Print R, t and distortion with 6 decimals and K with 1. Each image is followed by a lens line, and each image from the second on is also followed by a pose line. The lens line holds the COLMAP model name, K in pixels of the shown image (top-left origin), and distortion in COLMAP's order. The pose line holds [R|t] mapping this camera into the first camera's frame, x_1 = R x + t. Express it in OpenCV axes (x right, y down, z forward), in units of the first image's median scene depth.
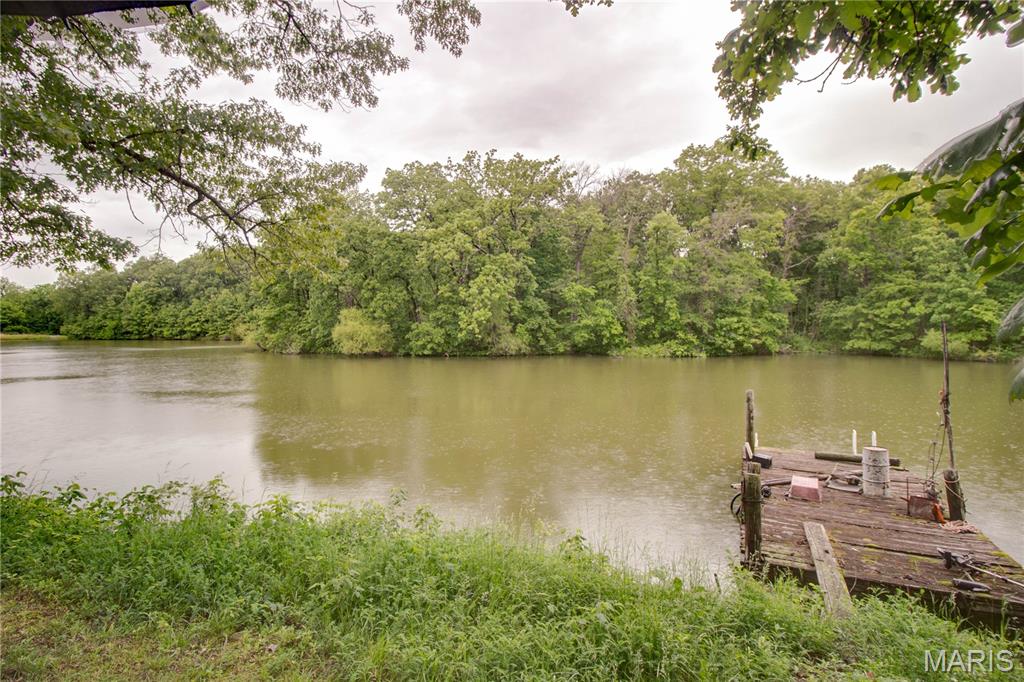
lens RADIAL K [[494.1, 0, 497.4], [0, 494.1, 334.5], [0, 0, 1]] dist [-0.016937, -0.004077]
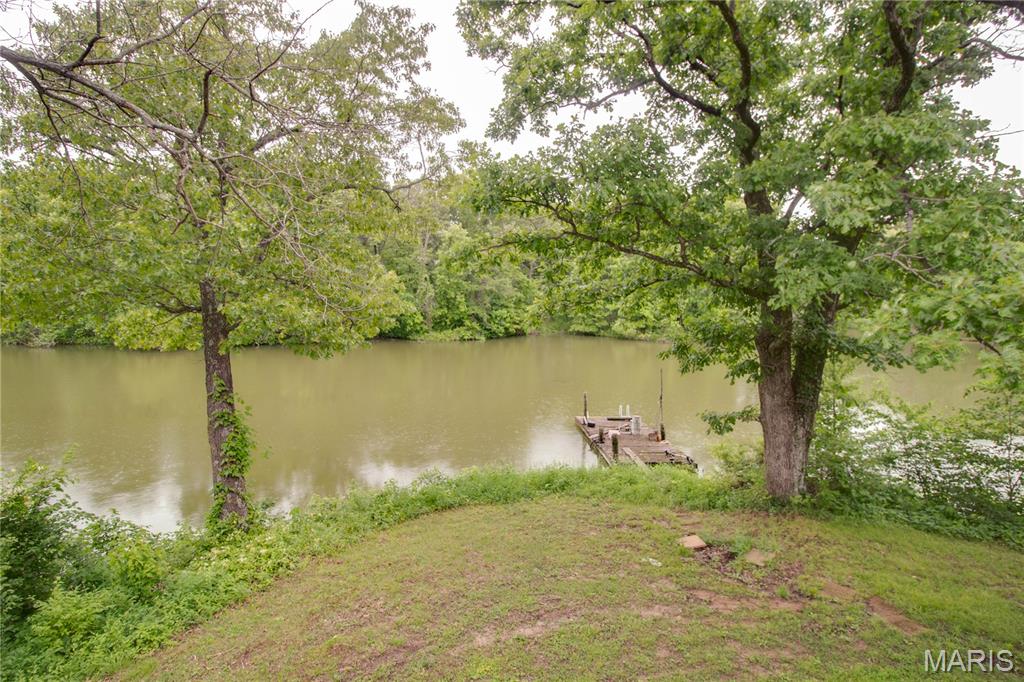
lens RADIAL K [[494.1, 0, 510.8], [0, 494.1, 335.7], [0, 0, 1]] dist [-0.016937, -0.004077]
pose [[0.851219, -0.026739, 0.524129, -0.199659], [-0.016425, 0.996855, 0.077531, -0.066467], [-0.524553, -0.074604, 0.848103, -0.143155]]
